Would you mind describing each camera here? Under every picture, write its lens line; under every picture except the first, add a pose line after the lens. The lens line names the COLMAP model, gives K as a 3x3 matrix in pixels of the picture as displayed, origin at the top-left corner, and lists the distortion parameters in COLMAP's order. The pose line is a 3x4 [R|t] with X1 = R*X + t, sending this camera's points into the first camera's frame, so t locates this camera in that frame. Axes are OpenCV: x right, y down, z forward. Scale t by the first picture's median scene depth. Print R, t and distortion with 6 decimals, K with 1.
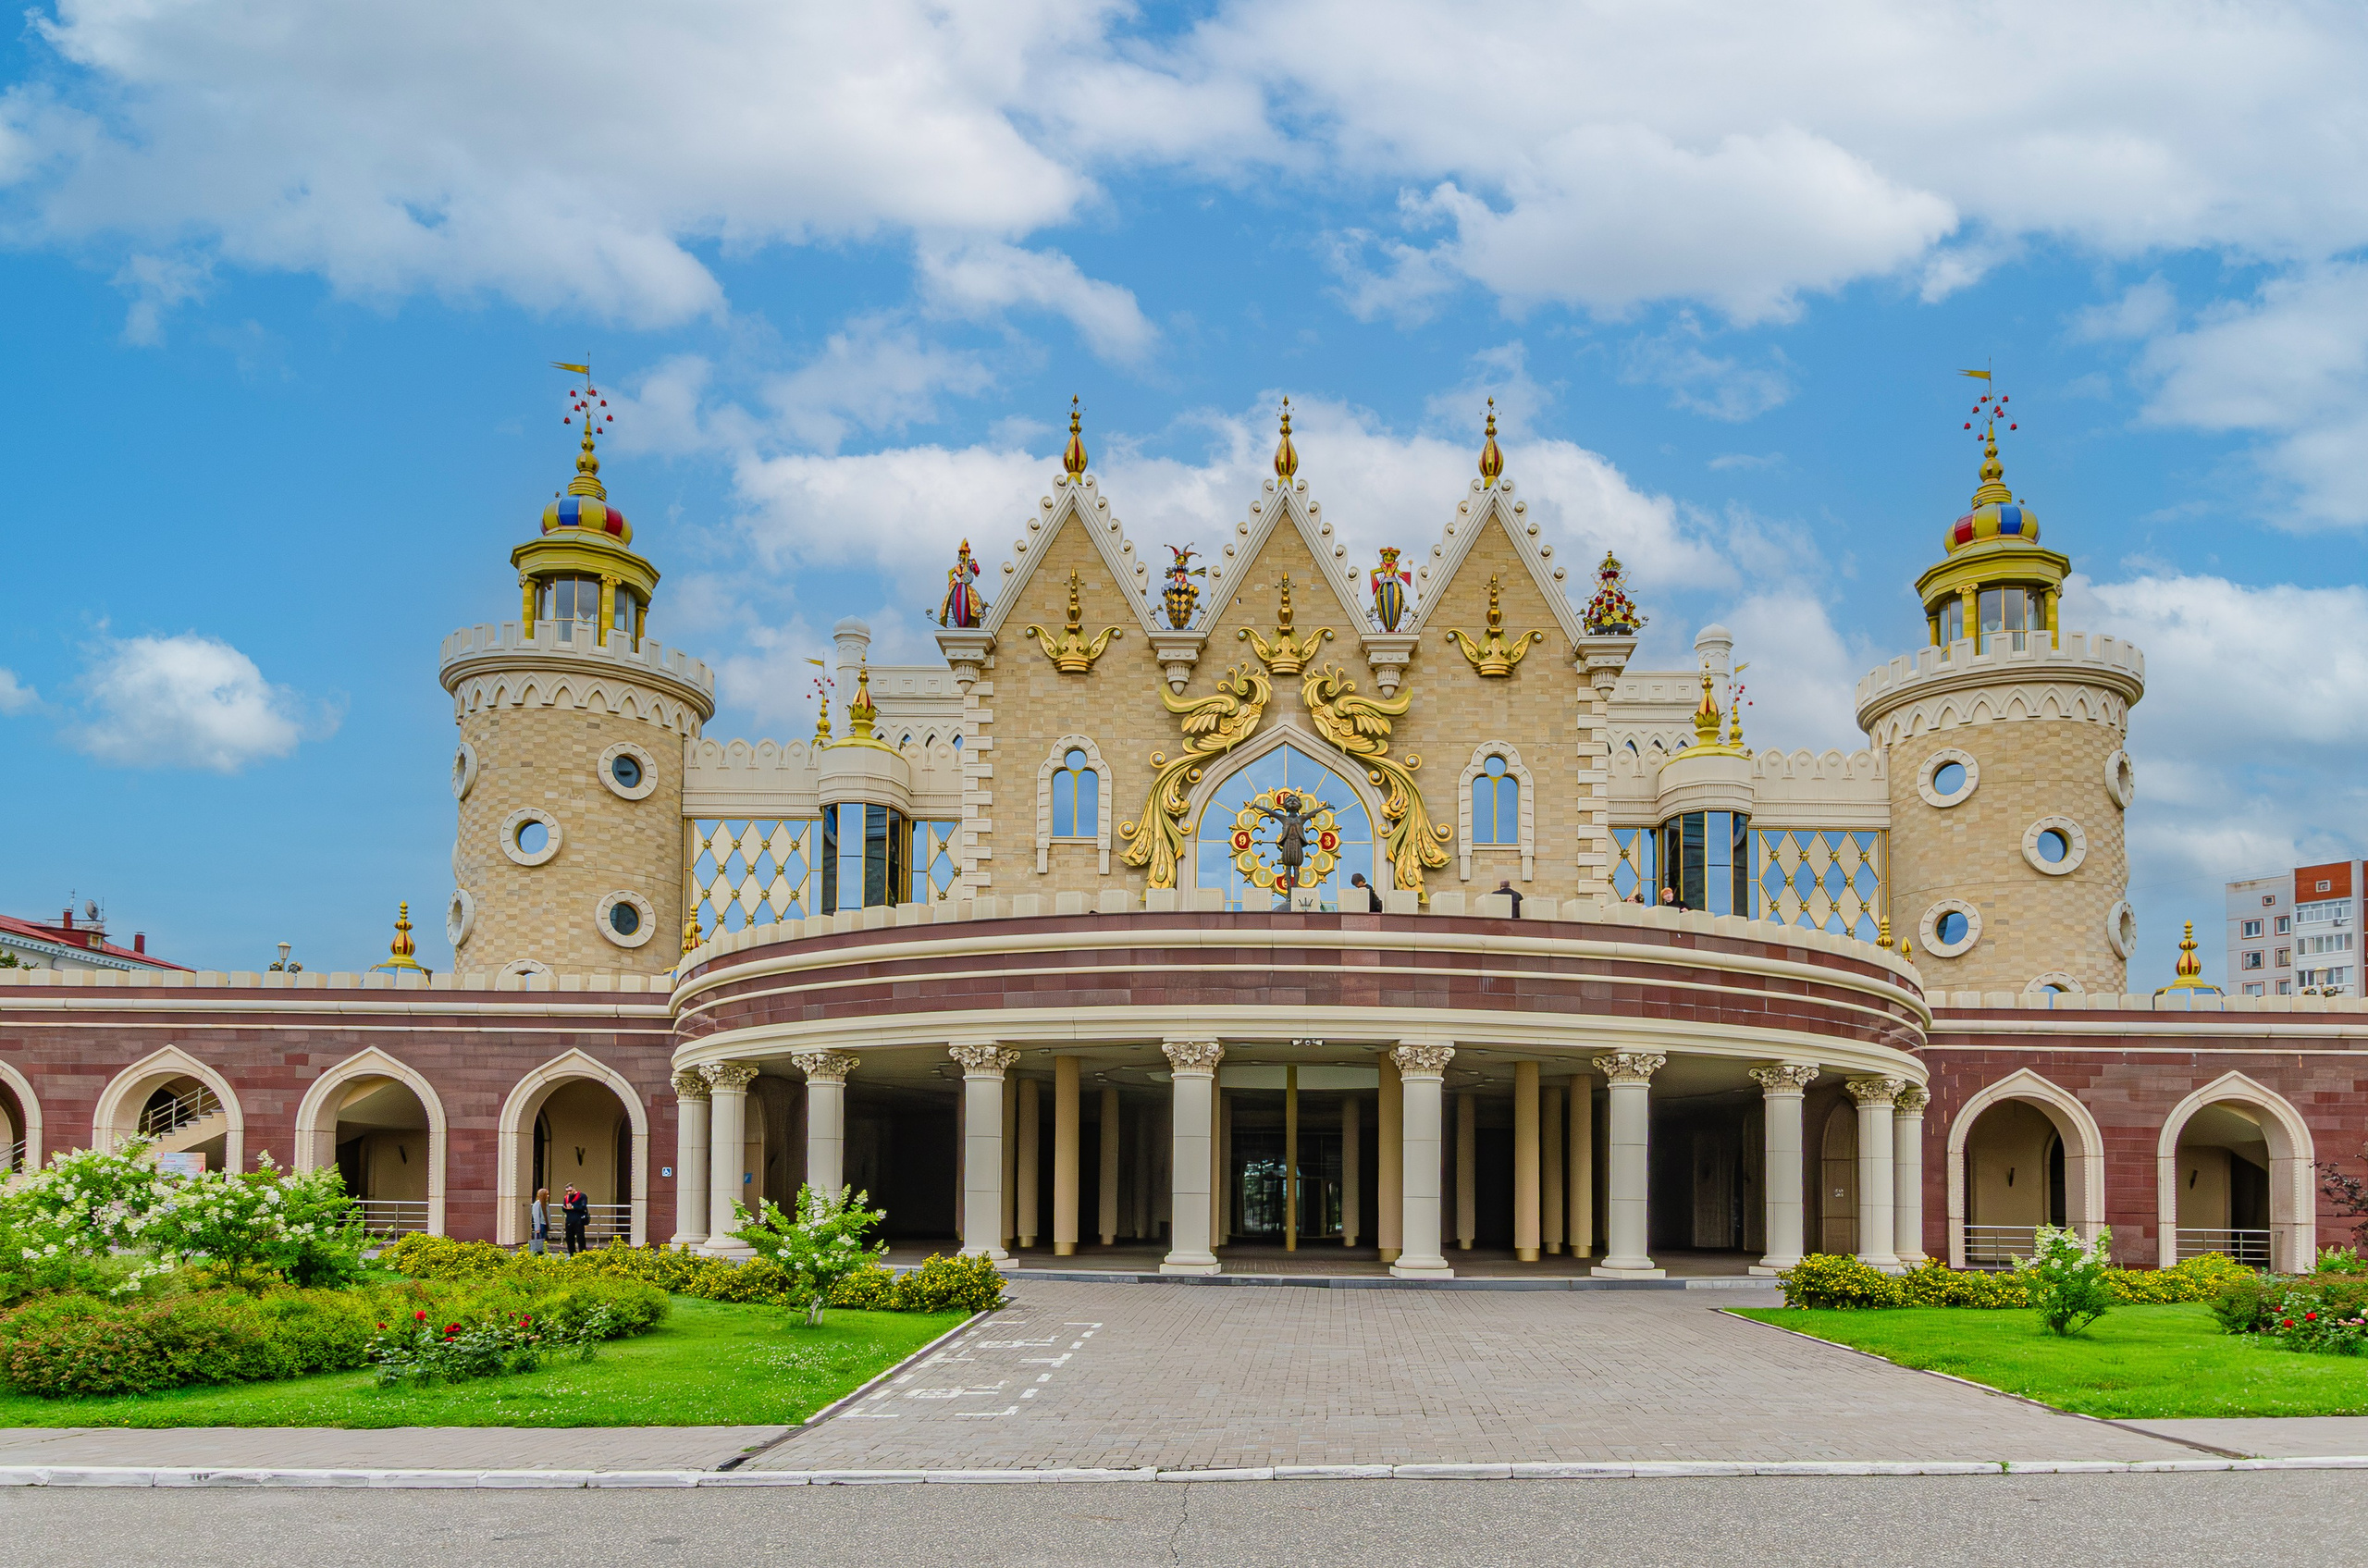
lens RADIAL K [[1493.6, 0, 1184.2], [0, 1493.6, 845.1], [0, 0, 1]] dist [-0.001437, 0.000483]
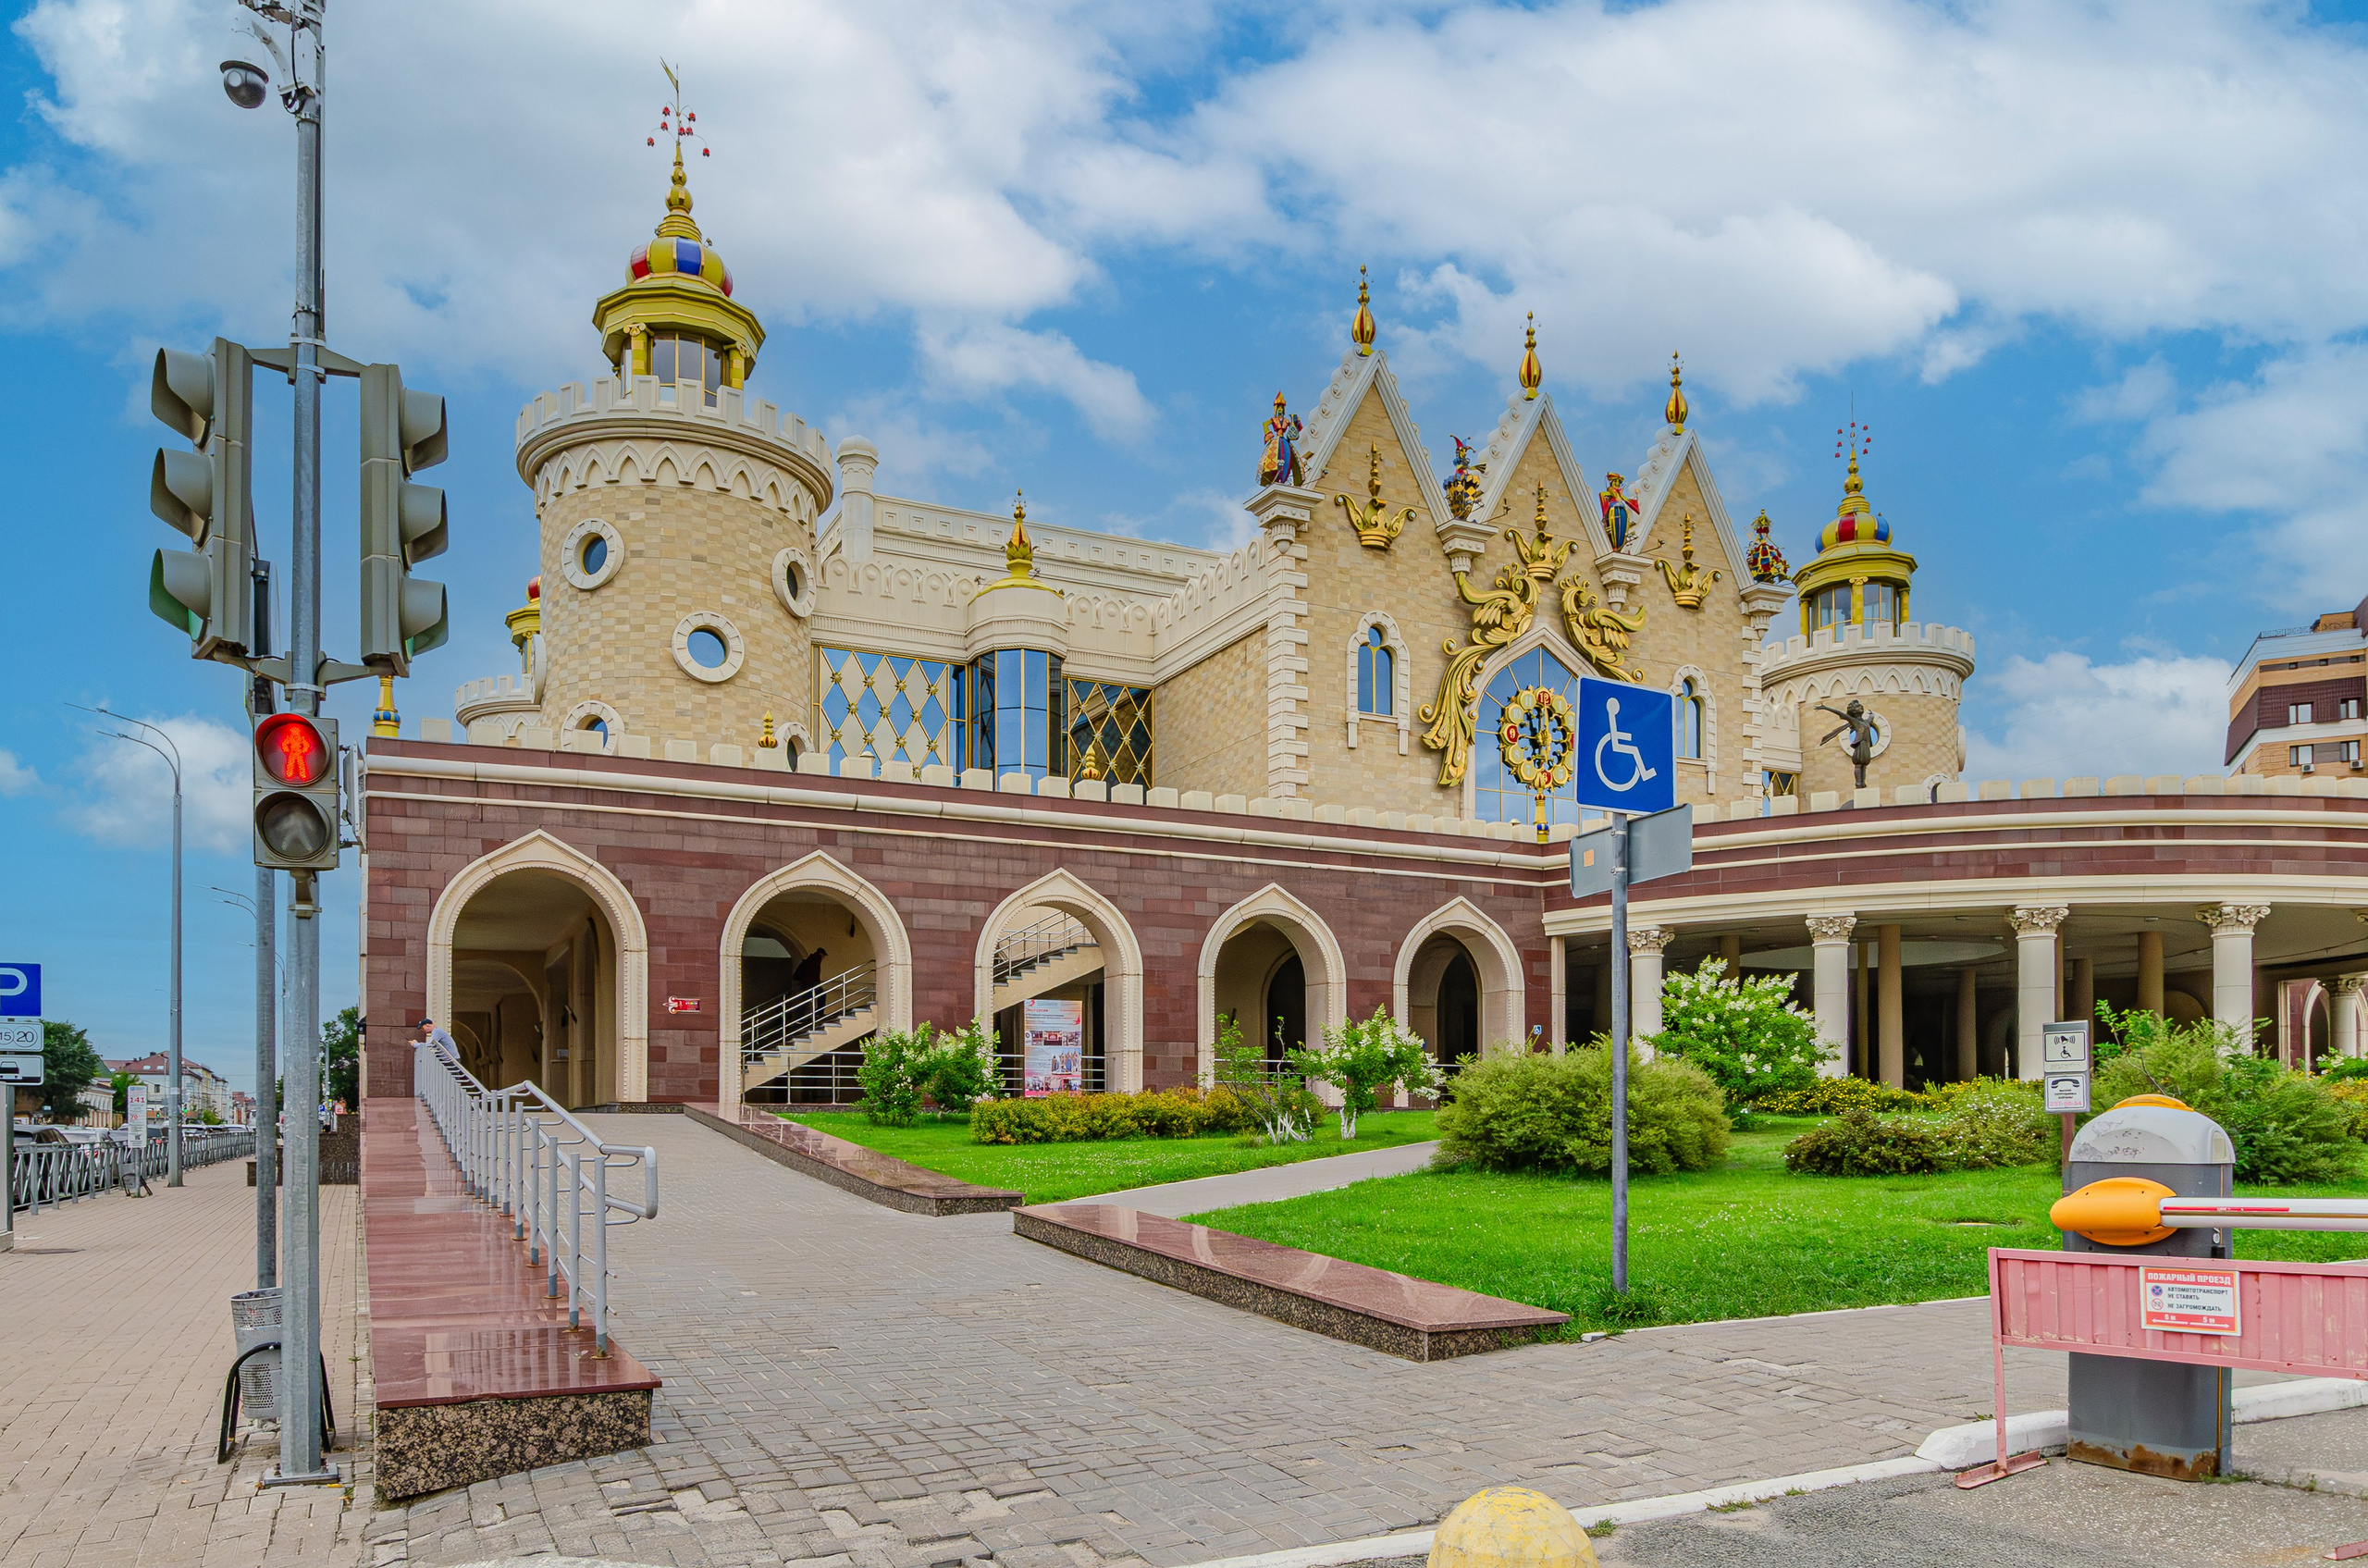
lens RADIAL K [[1526.2, 0, 1184.0], [0, 1526.2, 784.0], [0, 0, 1]] dist [-0.000477, 0.000628]
pose [[0.900462, 0.079423, 0.427622, -0.602162], [-0.087912, 0.996128, 0.000106, 0.050412], [-0.425958, -0.037689, 0.903958, 0.134701]]
